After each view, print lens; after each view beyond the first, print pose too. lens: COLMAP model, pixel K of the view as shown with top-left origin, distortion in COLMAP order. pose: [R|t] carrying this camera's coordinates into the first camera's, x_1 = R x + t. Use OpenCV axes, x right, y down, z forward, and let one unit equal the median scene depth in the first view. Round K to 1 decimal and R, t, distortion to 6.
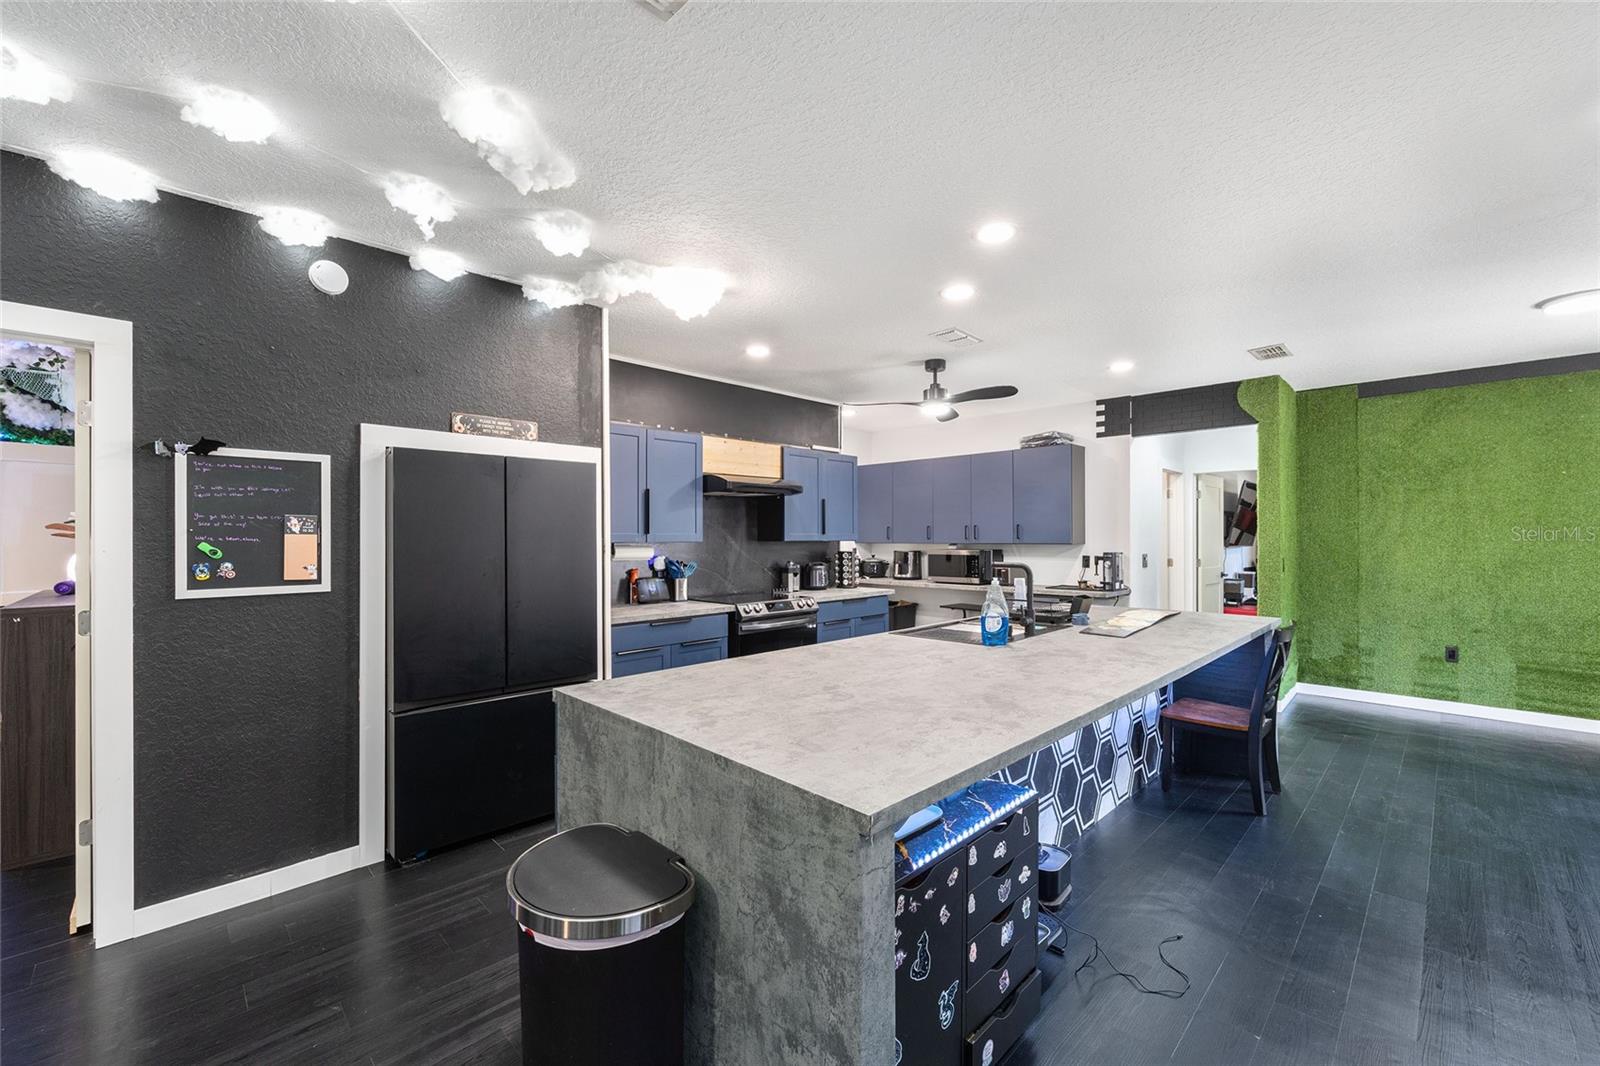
lens RADIAL K [[641.2, 0, 807.4], [0, 641.2, 536.4], [0, 0, 1]] dist [-0.000188, 0.000349]
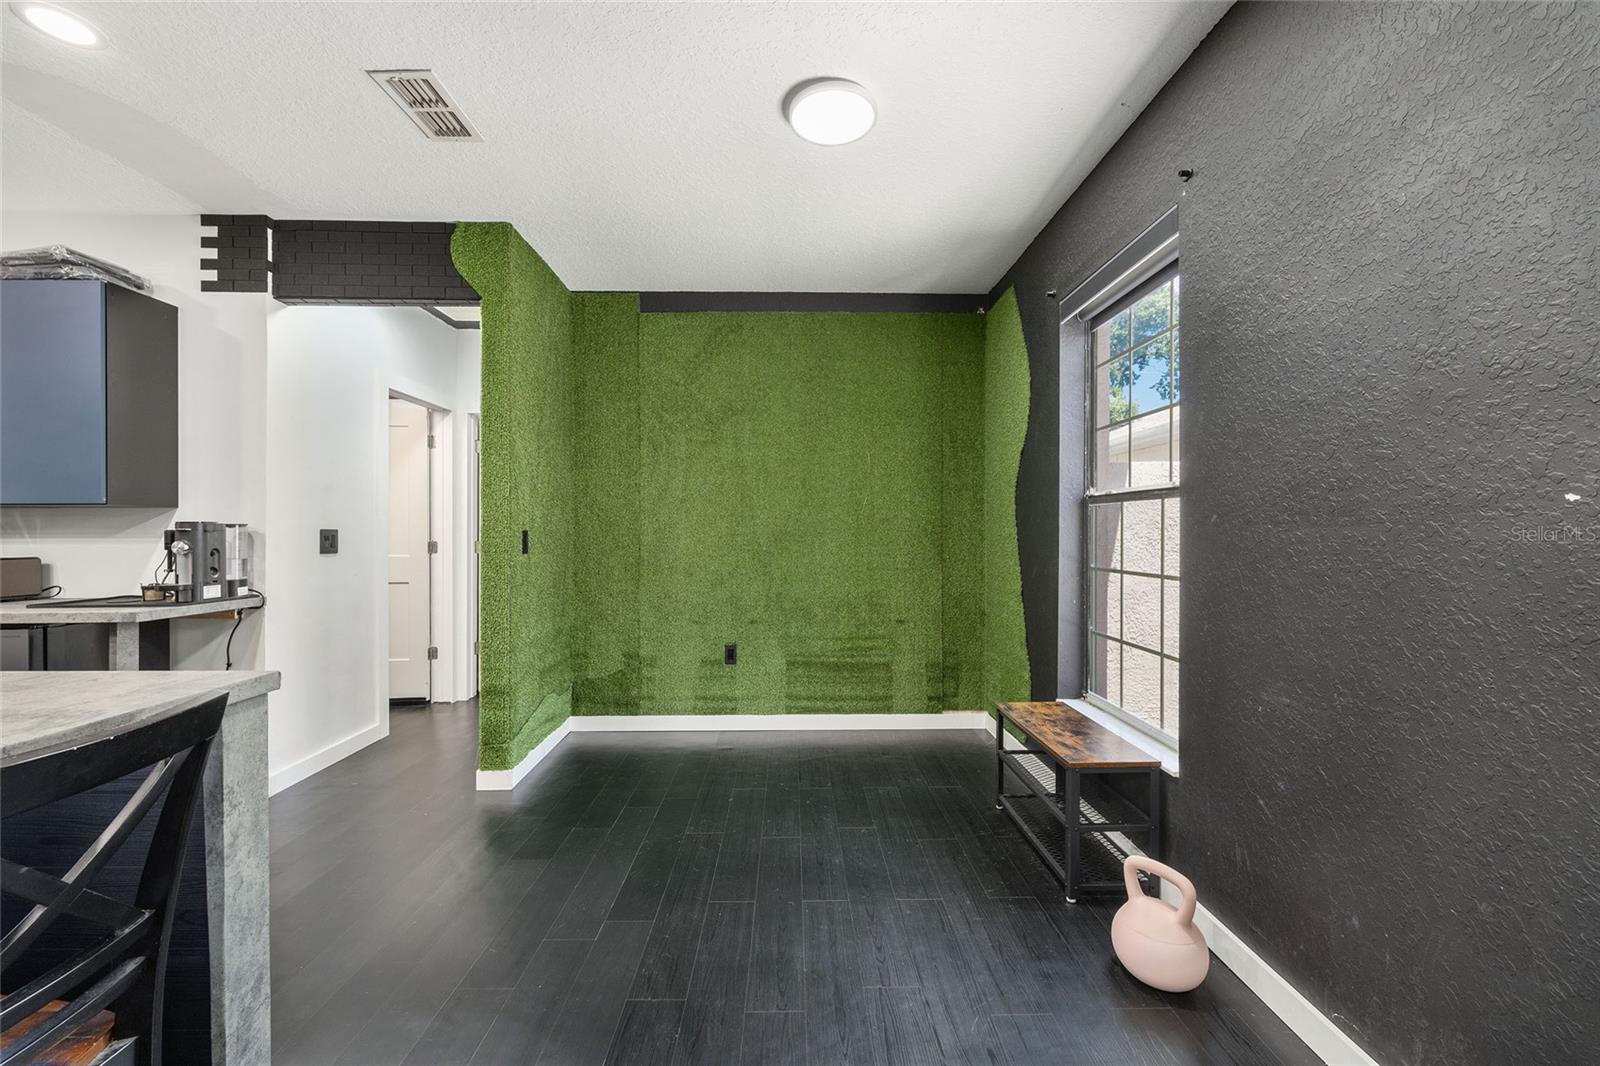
lens RADIAL K [[641.2, 0, 801.8], [0, 641.2, 535.0], [0, 0, 1]] dist [-0.000188, 0.000349]
pose [[0.690602, -0.000003, 0.723235, 0.530857], [-0.001568, 0.999998, 0.001501, 0.039895], [-0.723234, -0.002171, 0.690600, 0.423441]]
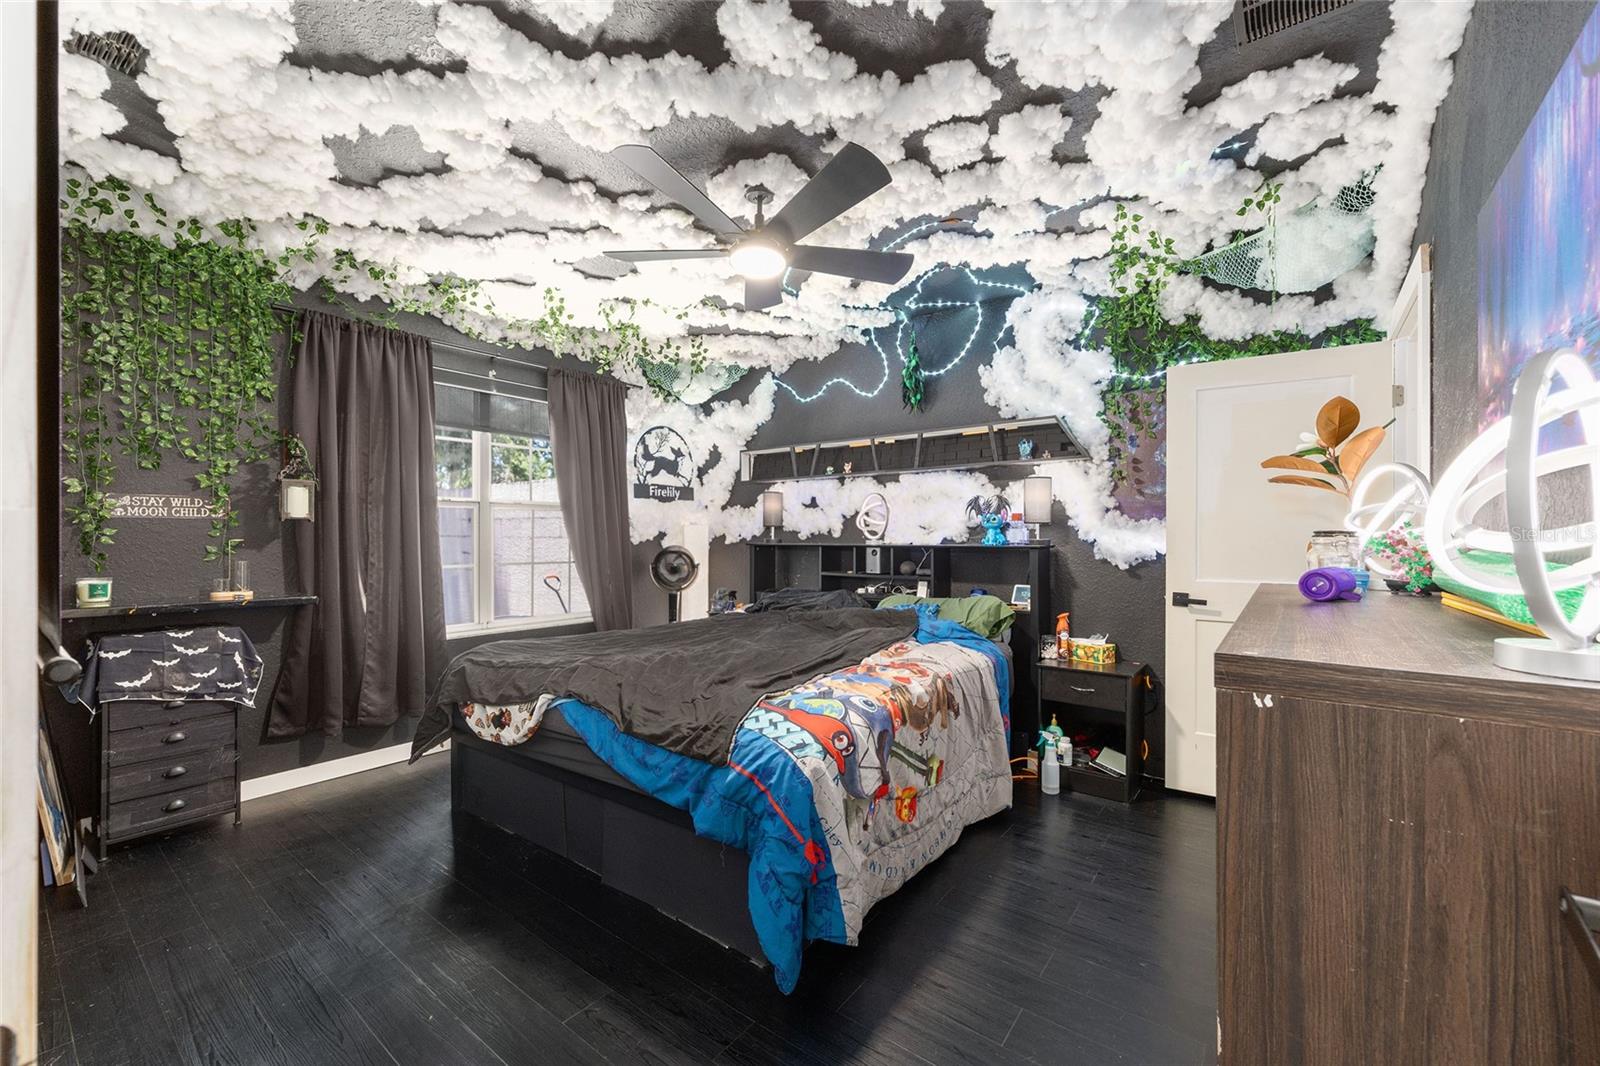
lens RADIAL K [[641.2, 0, 783.3], [0, 641.2, 539.5], [0, 0, 1]] dist [-0.000188, 0.000349]
pose [[0.109205, 0.008501, -0.993983, -0.578433], [0.000873, 0.999962, 0.008648, 0.035178], [0.994019, -0.001813, 0.109193, 0.451010]]
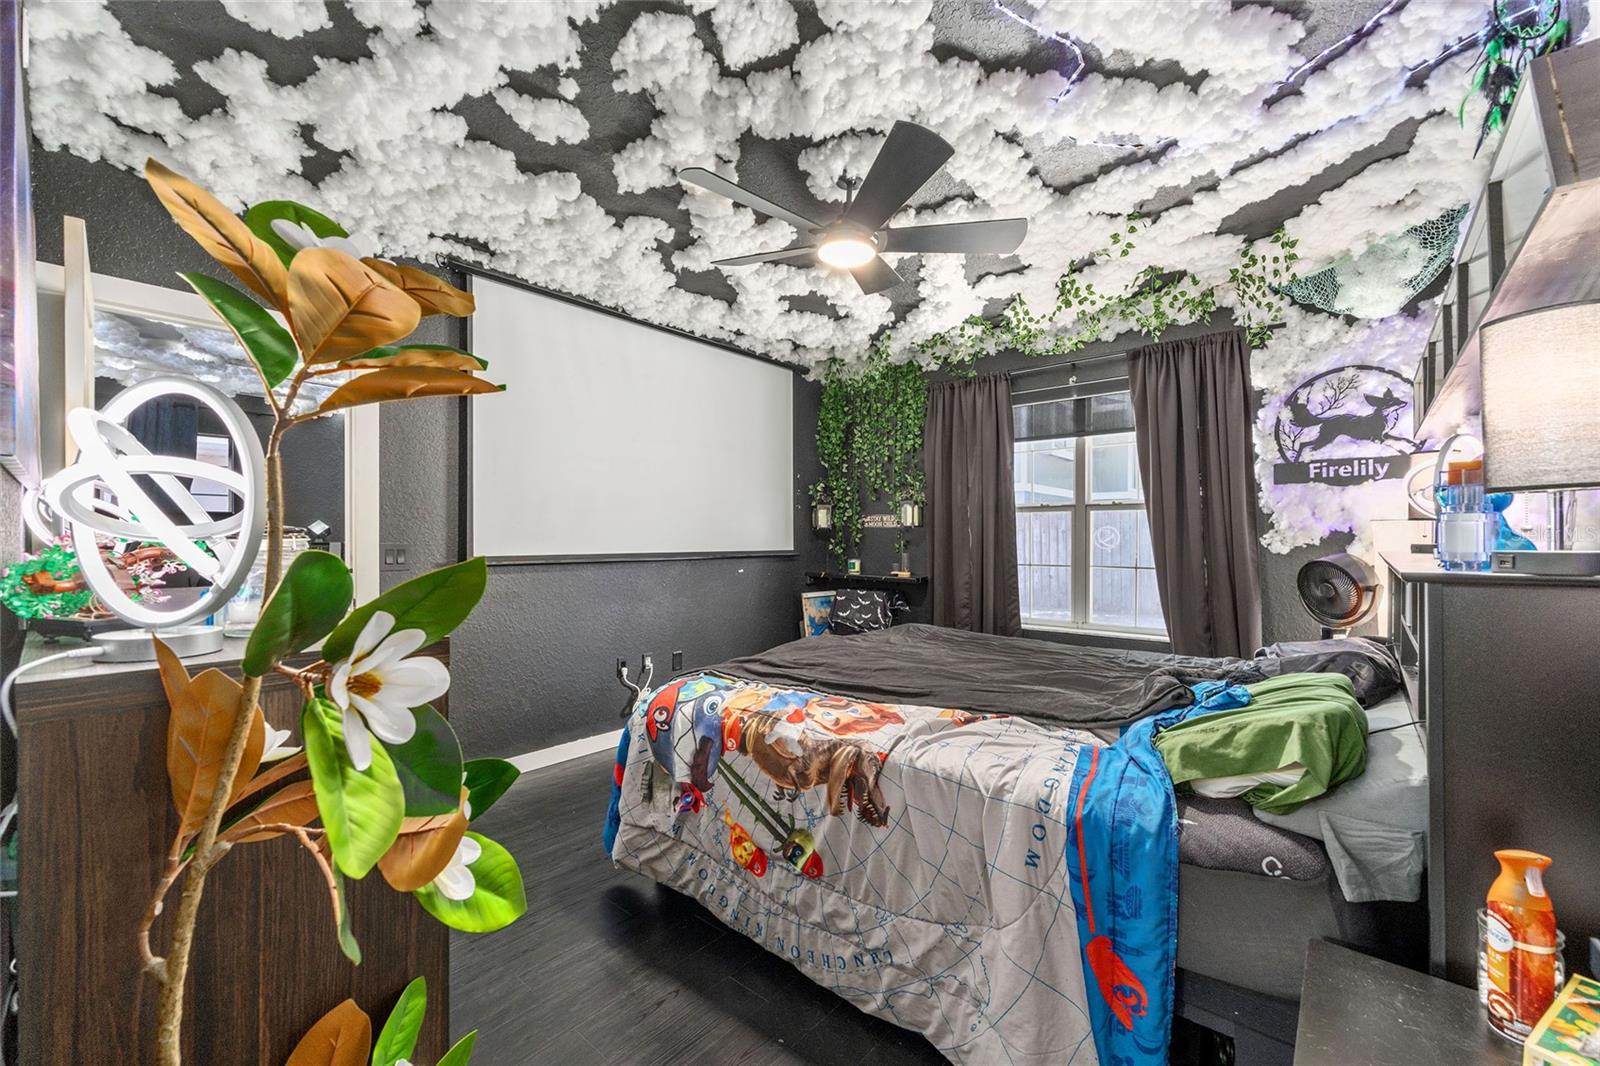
lens RADIAL K [[641.2, 0, 807.1], [0, 641.2, 540.0], [0, 0, 1]] dist [-0.000188, 0.000349]
pose [[-0.996949, -0.000727, -0.078049, -1.043912], [-0.000909, 0.999997, 0.002300, 0.038127], [0.078047, 0.002364, -0.996947, 1.001661]]
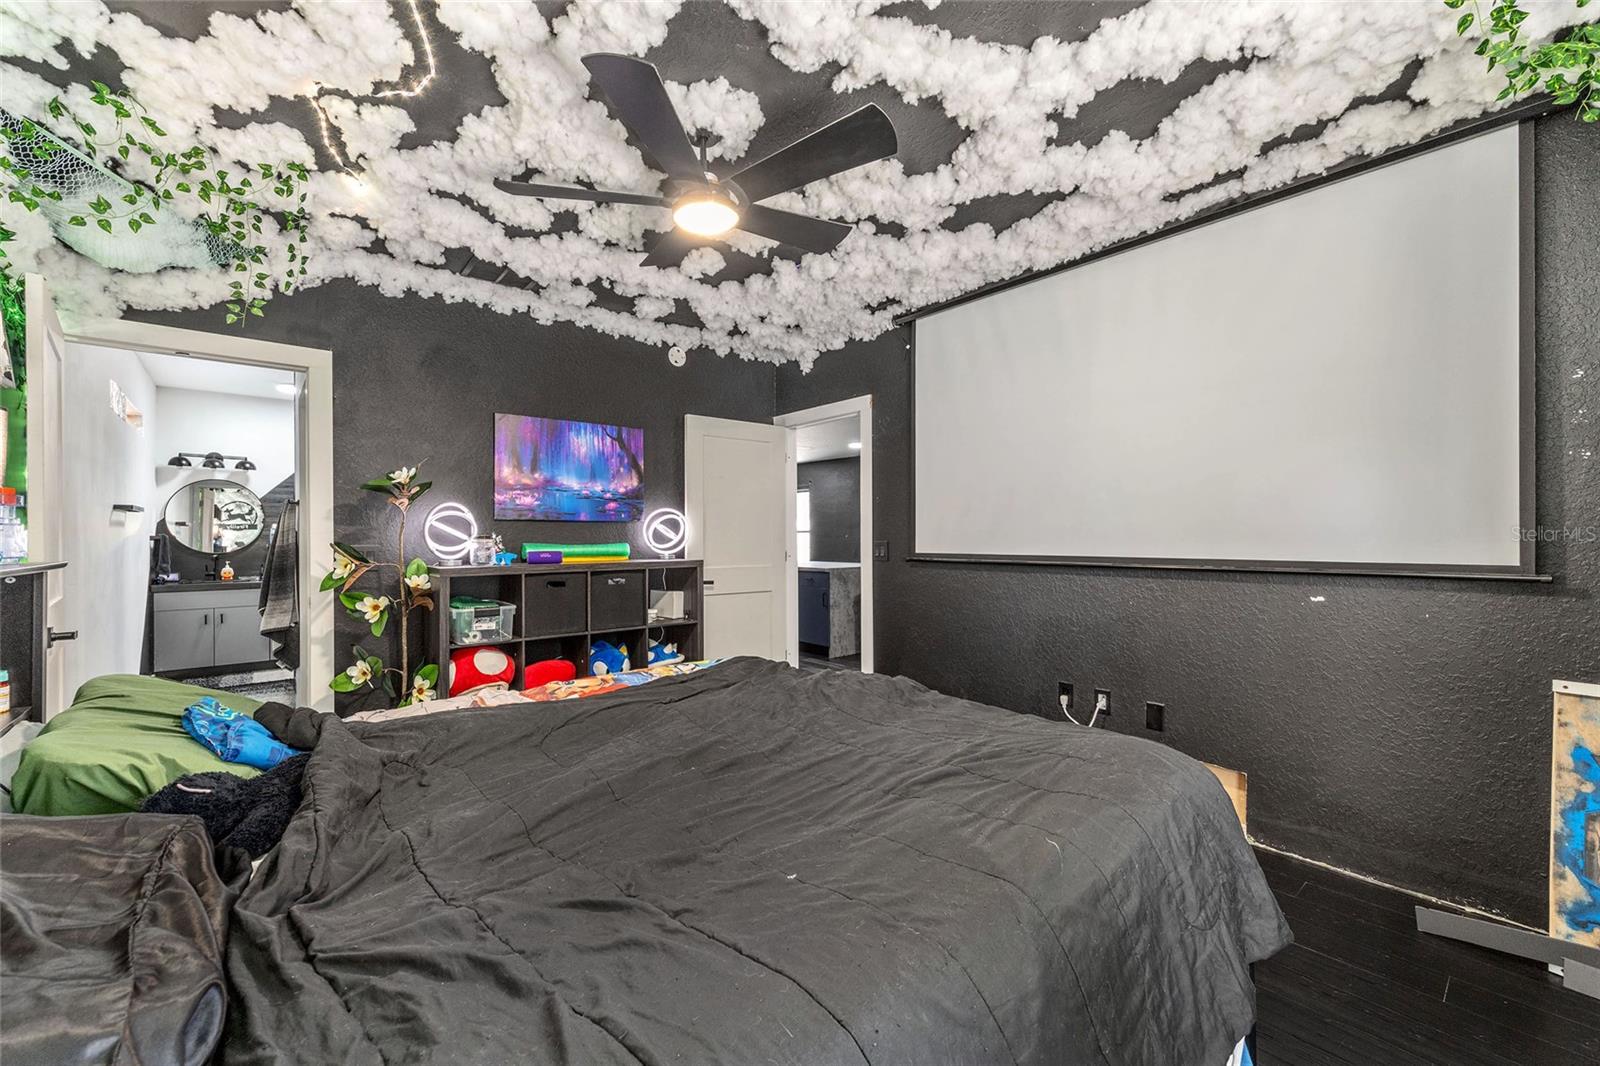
lens RADIAL K [[641.2, 0, 799.3], [0, 641.2, 535.4], [0, 0, 1]] dist [-0.000188, 0.000349]
pose [[0.071843, 0.003018, 0.997411, -1.581088], [0.002865, 0.999991, -0.003232, 0.037222], [-0.997412, 0.003090, 0.071834, 0.374087]]
